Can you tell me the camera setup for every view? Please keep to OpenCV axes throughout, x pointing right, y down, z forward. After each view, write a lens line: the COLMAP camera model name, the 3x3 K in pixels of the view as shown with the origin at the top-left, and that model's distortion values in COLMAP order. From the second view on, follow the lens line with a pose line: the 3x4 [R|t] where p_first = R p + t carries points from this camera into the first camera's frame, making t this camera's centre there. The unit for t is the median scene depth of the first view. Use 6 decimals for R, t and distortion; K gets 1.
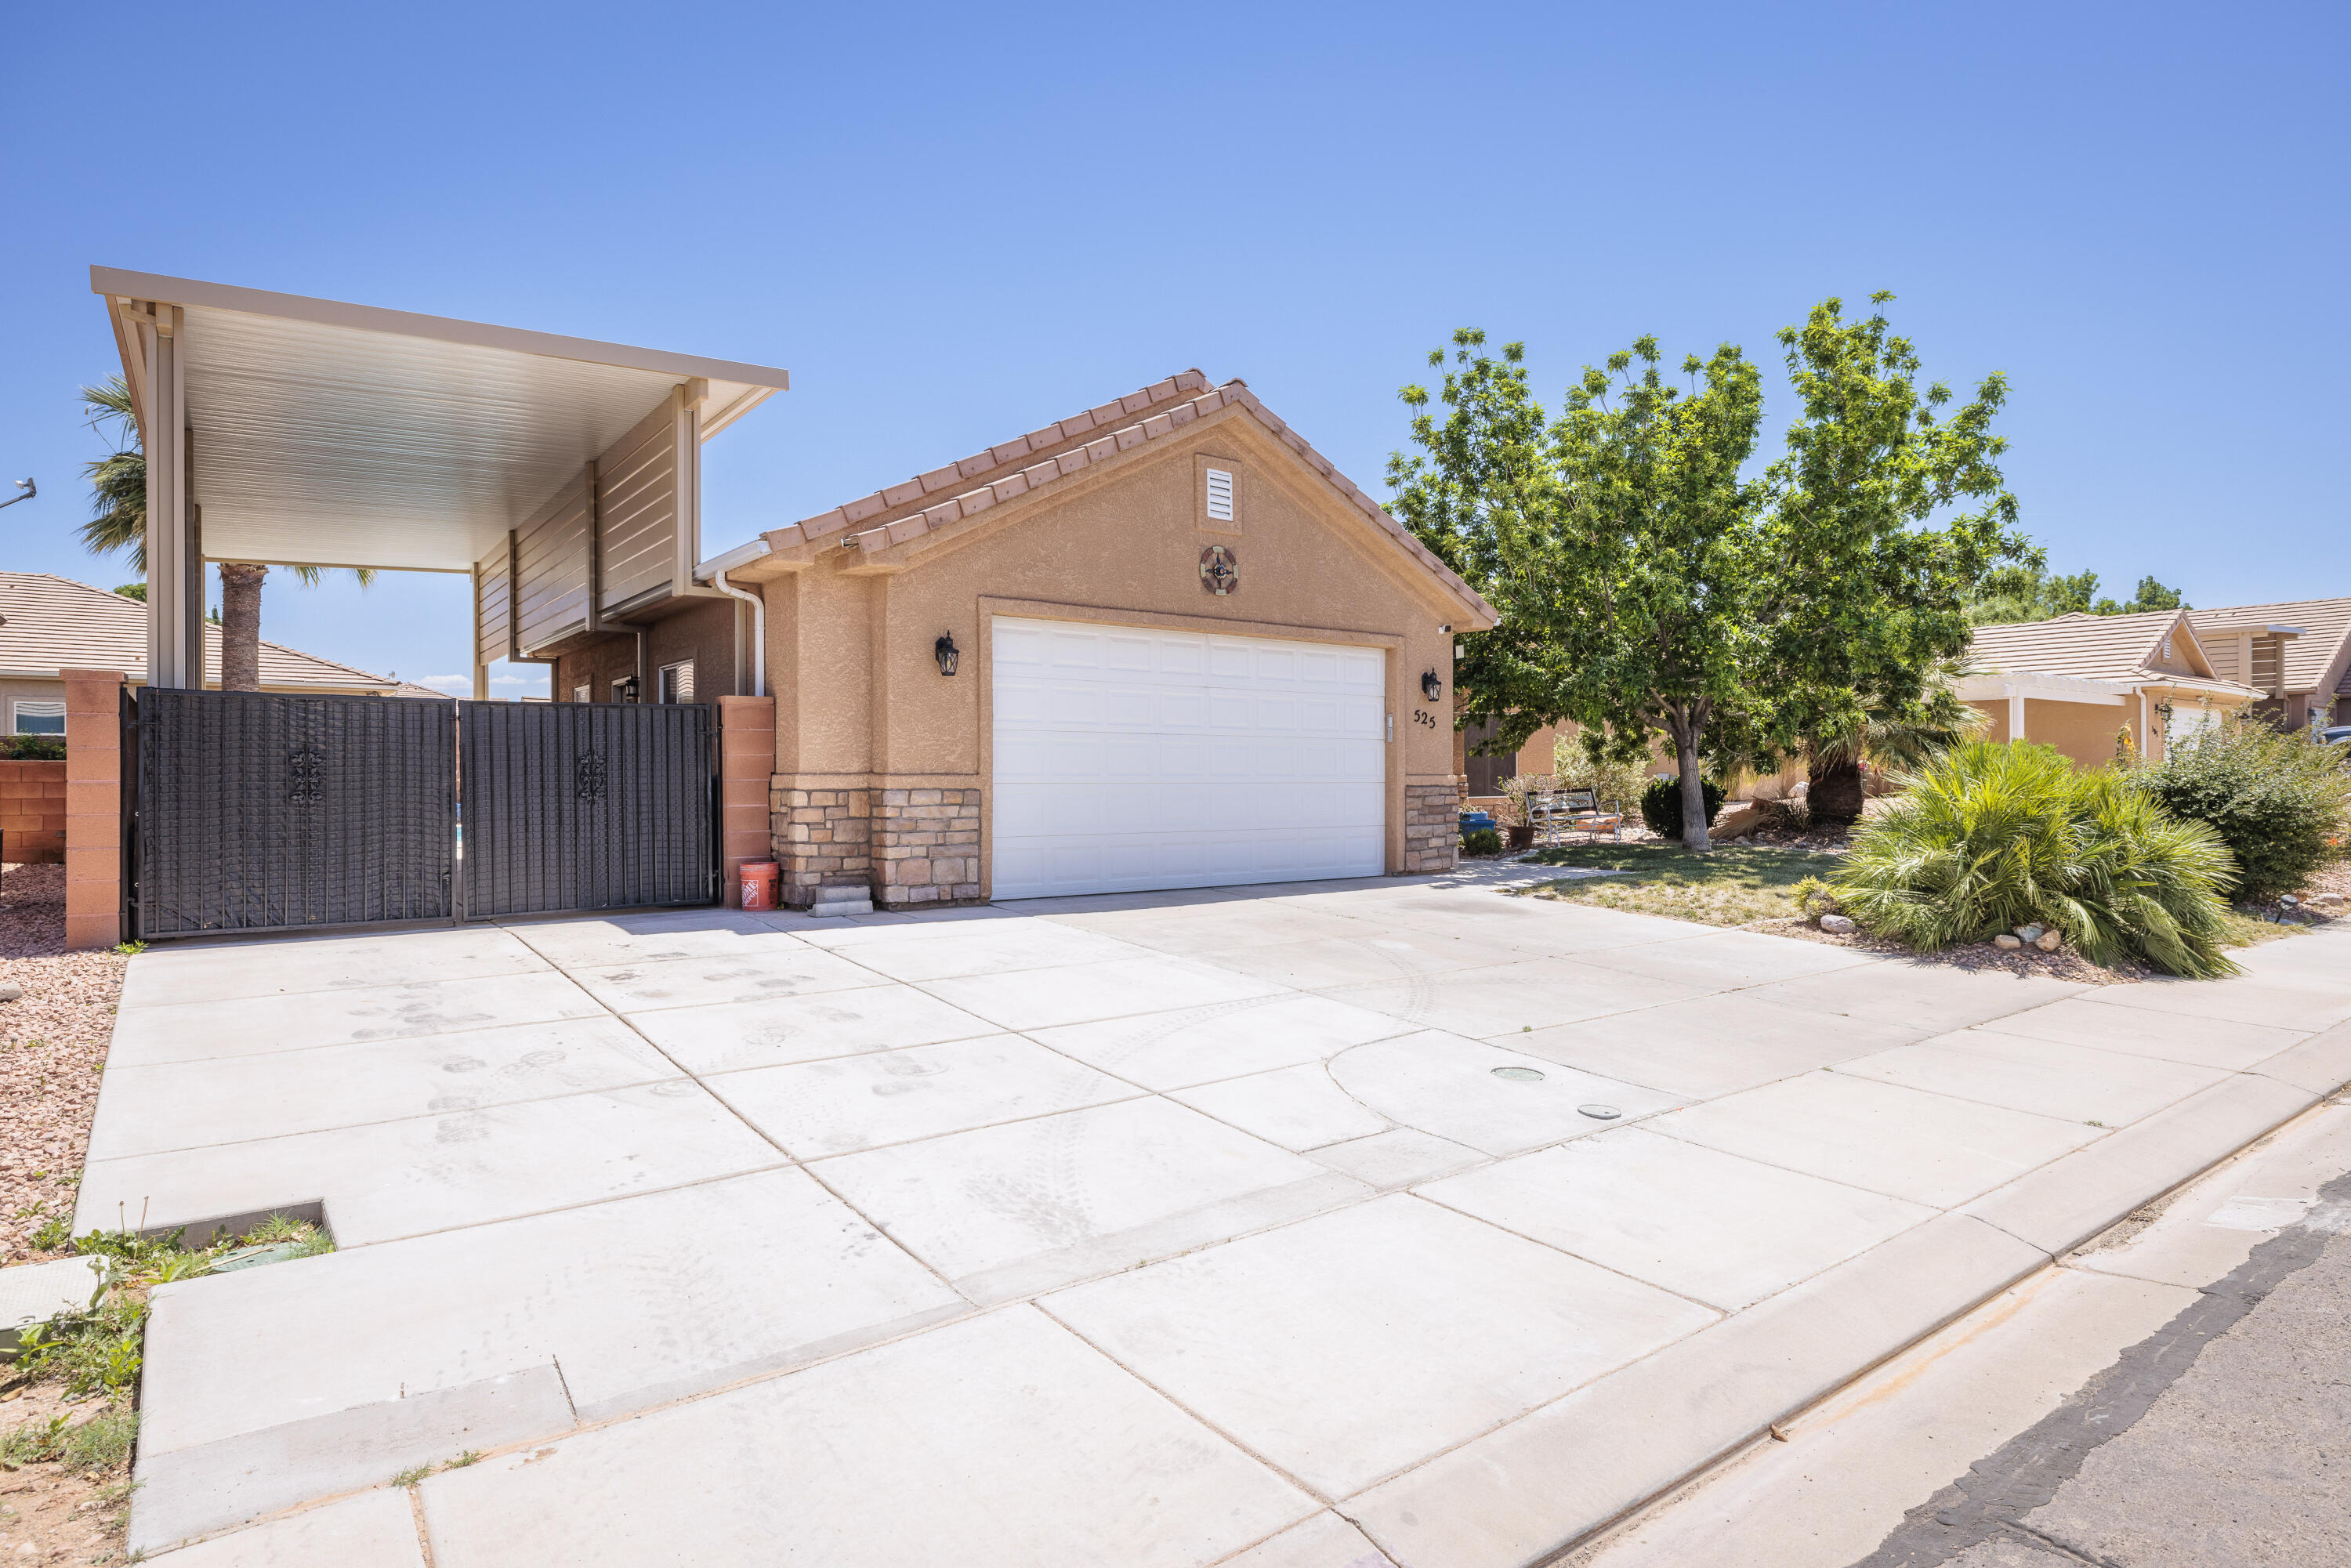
lens RADIAL K [[1262.2, 0, 1176.7], [0, 1262.2, 777.2], [0, 0, 1]] dist [0.001853, 0.000104]
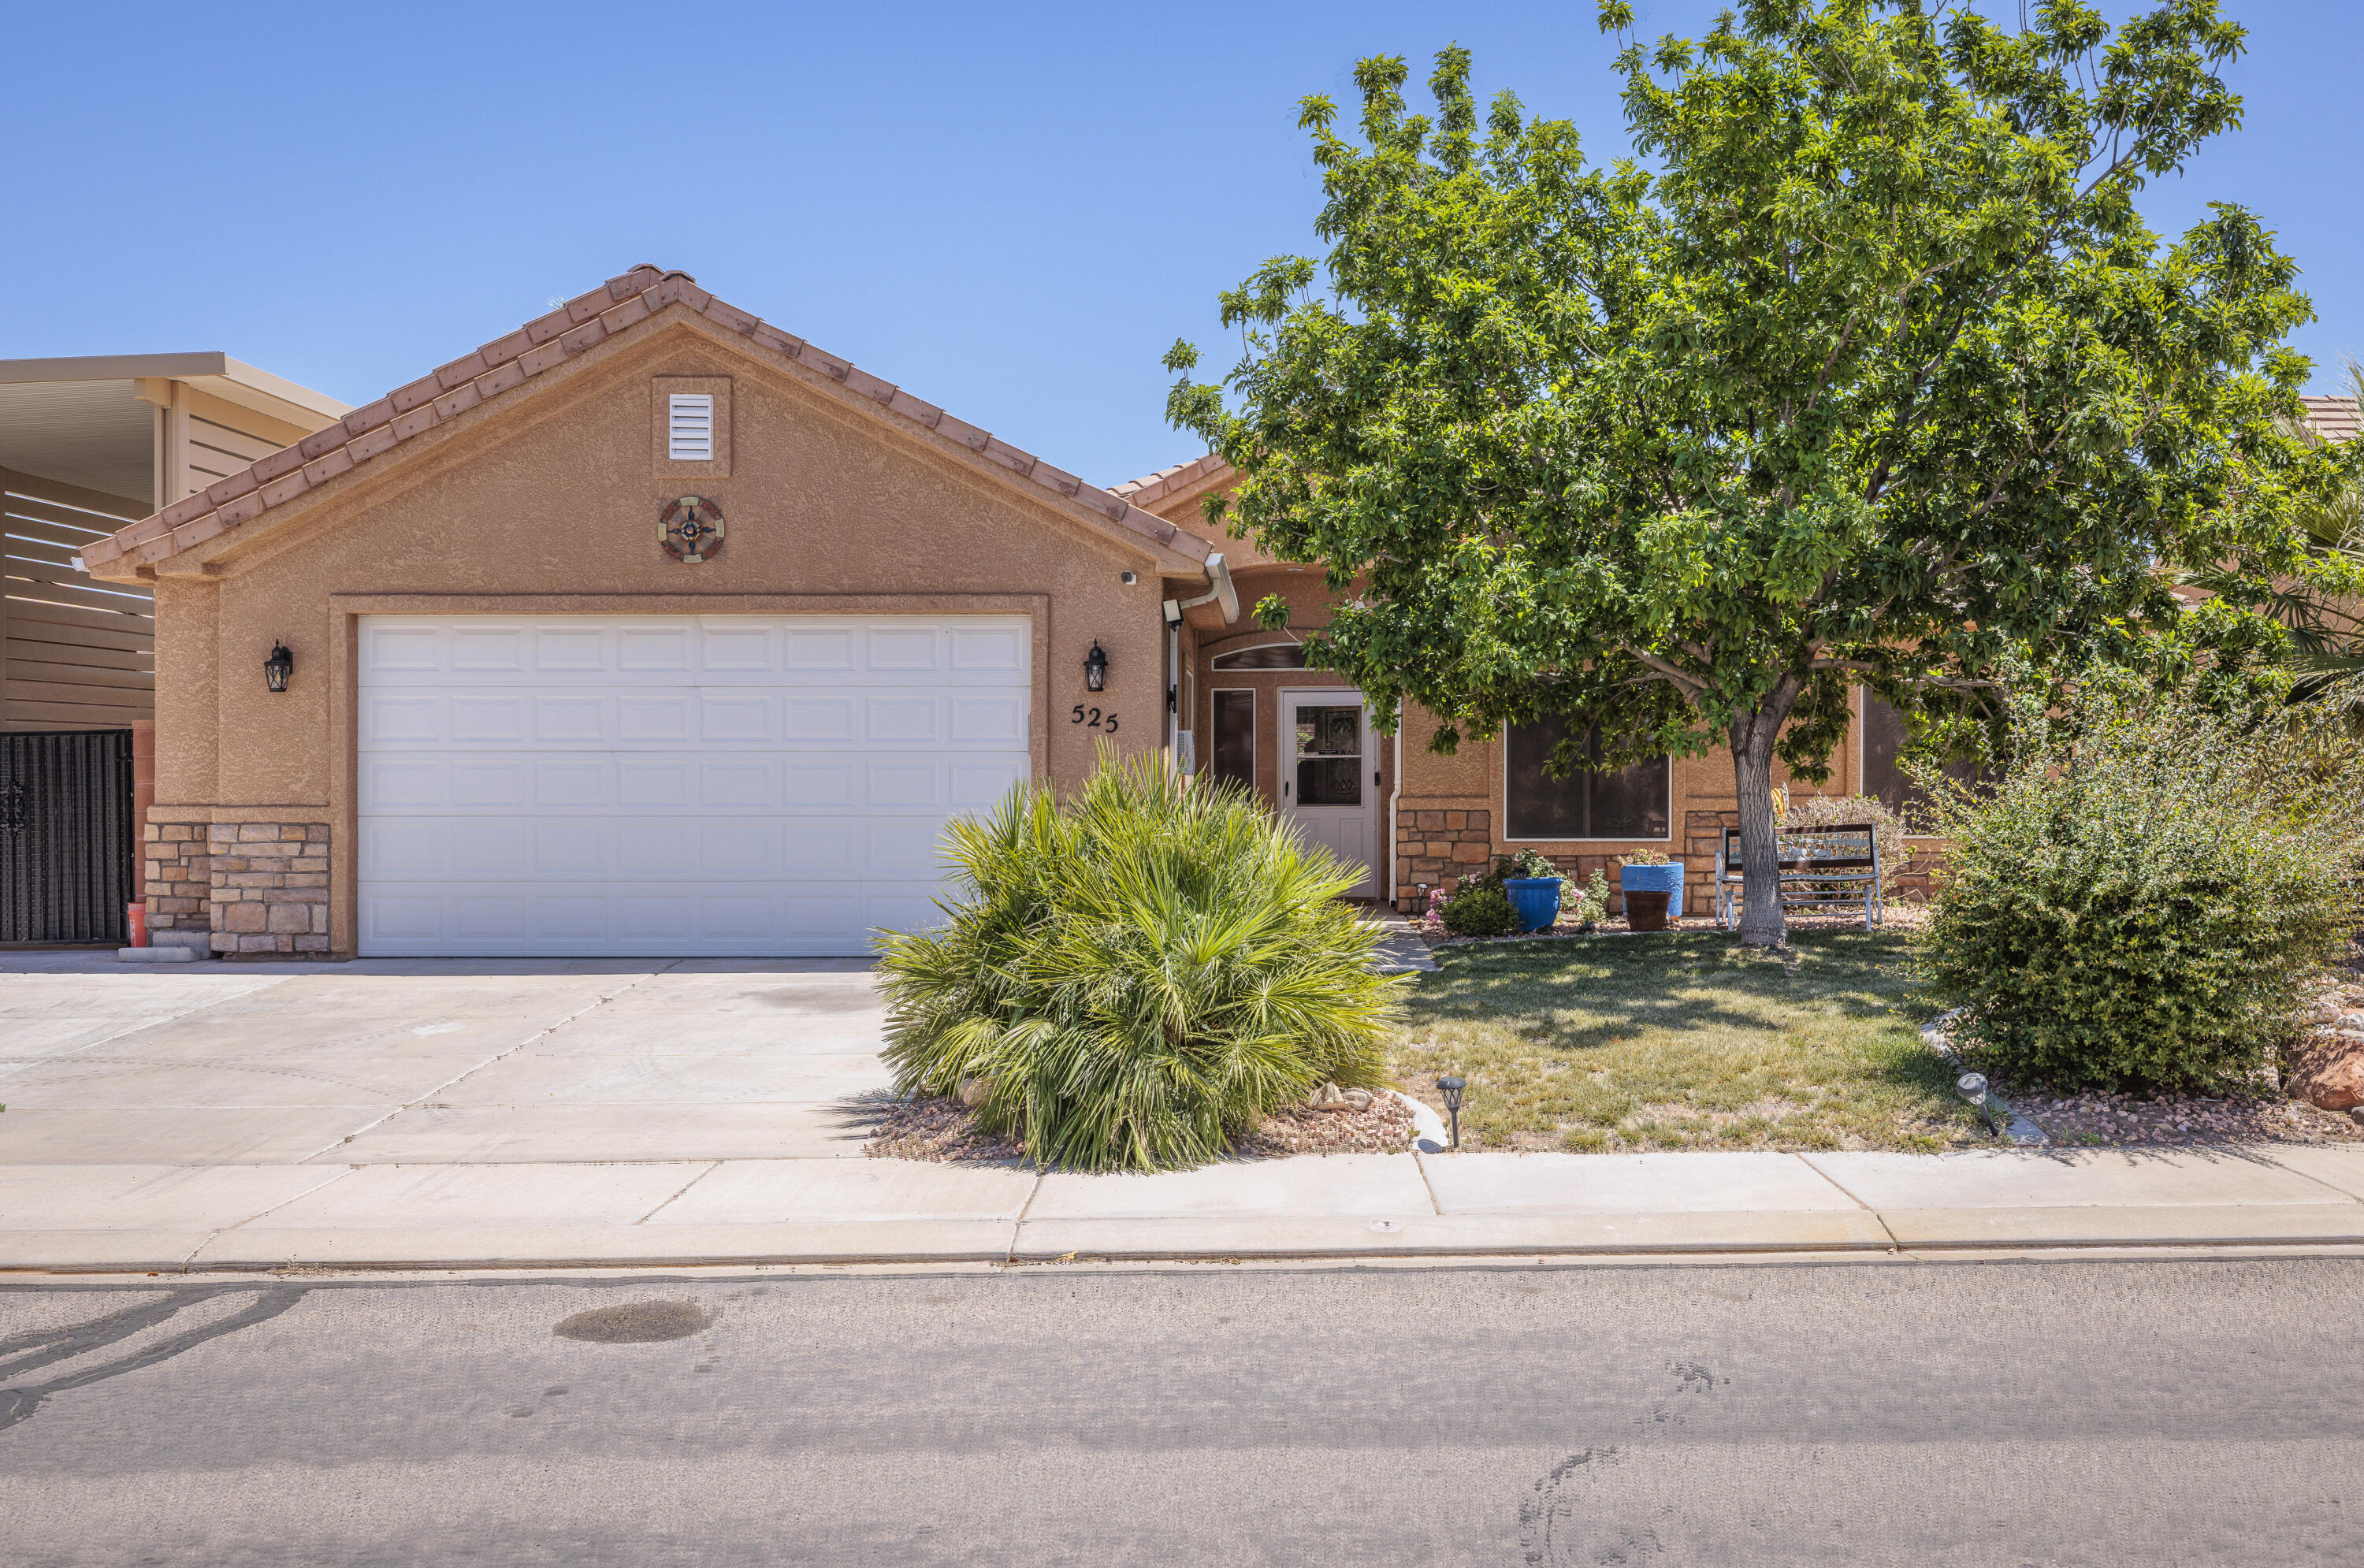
lens RADIAL K [[2173.0, 0, 1186.1], [0, 2173.0, 784.0], [0, 0, 1]] dist [-0.000559, 0.000000]
pose [[0.808373, -0.002353, -0.588666, 1.168033], [0.001385, 0.999997, -0.002095, -0.013094], [0.588669, 0.000879, 0.808374, 0.162421]]
